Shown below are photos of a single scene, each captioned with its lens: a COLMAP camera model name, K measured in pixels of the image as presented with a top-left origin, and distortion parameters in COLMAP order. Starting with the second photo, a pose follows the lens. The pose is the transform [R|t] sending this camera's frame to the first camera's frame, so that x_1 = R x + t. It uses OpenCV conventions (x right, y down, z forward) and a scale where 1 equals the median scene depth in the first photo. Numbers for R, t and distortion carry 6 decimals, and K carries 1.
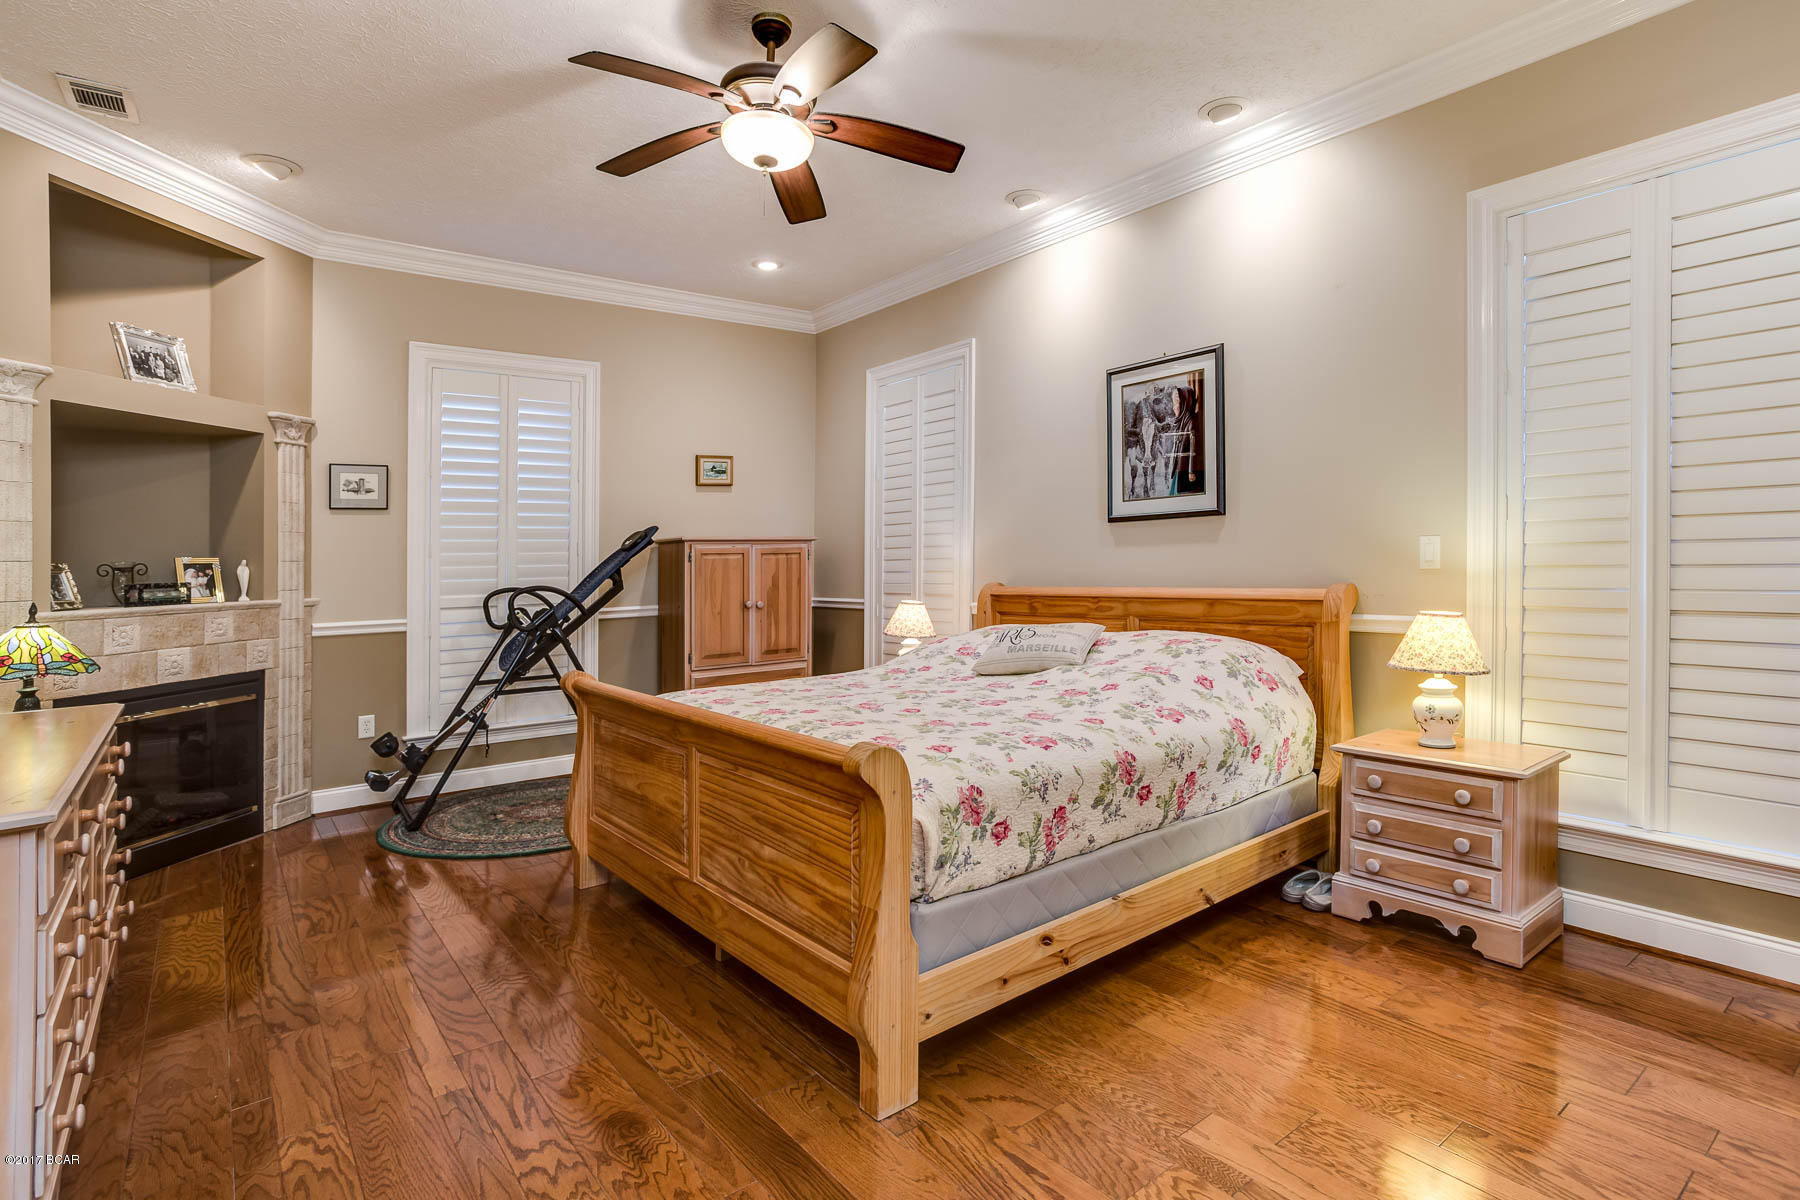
lens RADIAL K [[868.8, 0, 896.9], [0, 868.8, 538.4], [0, 0, 1]] dist [-0.023903, 0.002054]
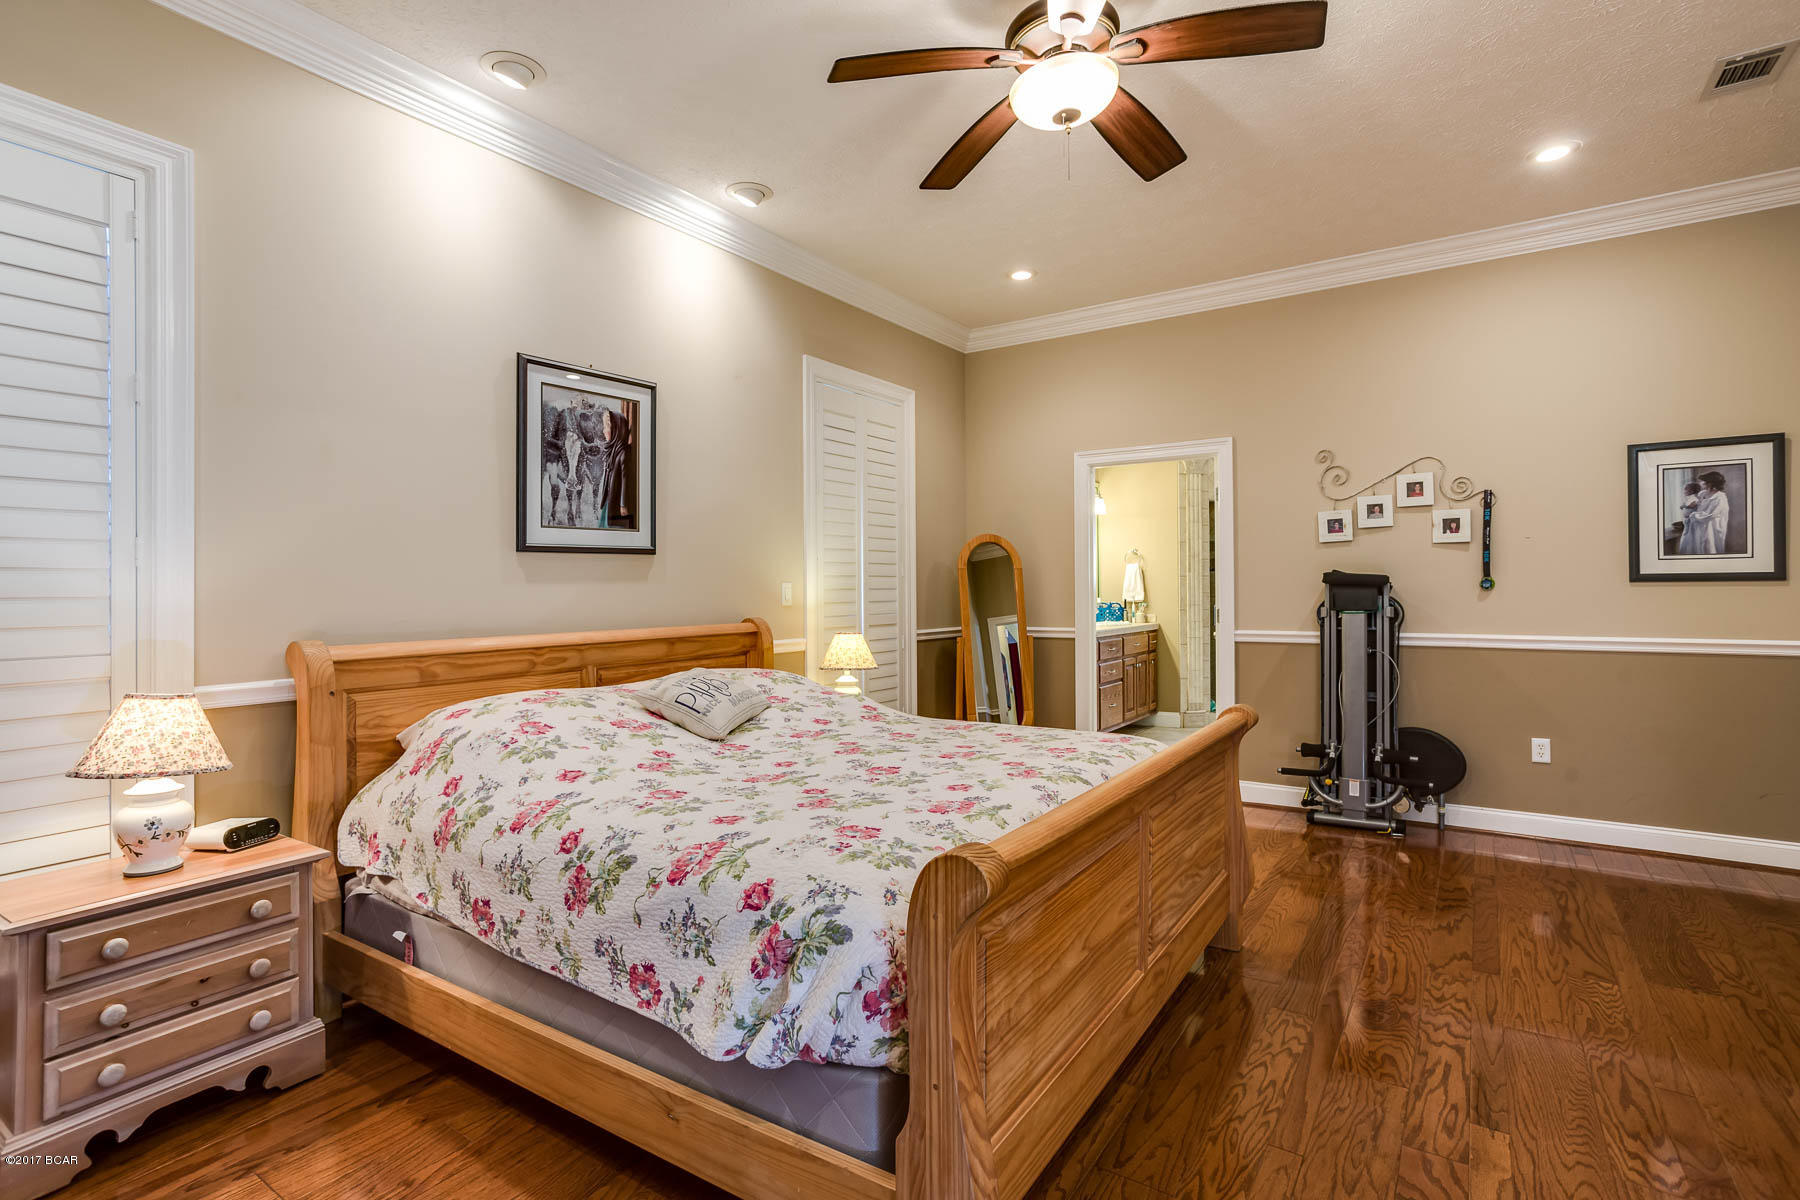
lens RADIAL K [[868.8, 0, 900.3], [0, 868.8, 607.5], [0, 0, 1]] dist [-0.023903, 0.002054]
pose [[-0.303422, 0.010097, 0.952803, -0.626506], [0.001371, 0.999947, -0.010160, 0.042249], [-0.952855, -0.001776, -0.303420, 0.974675]]
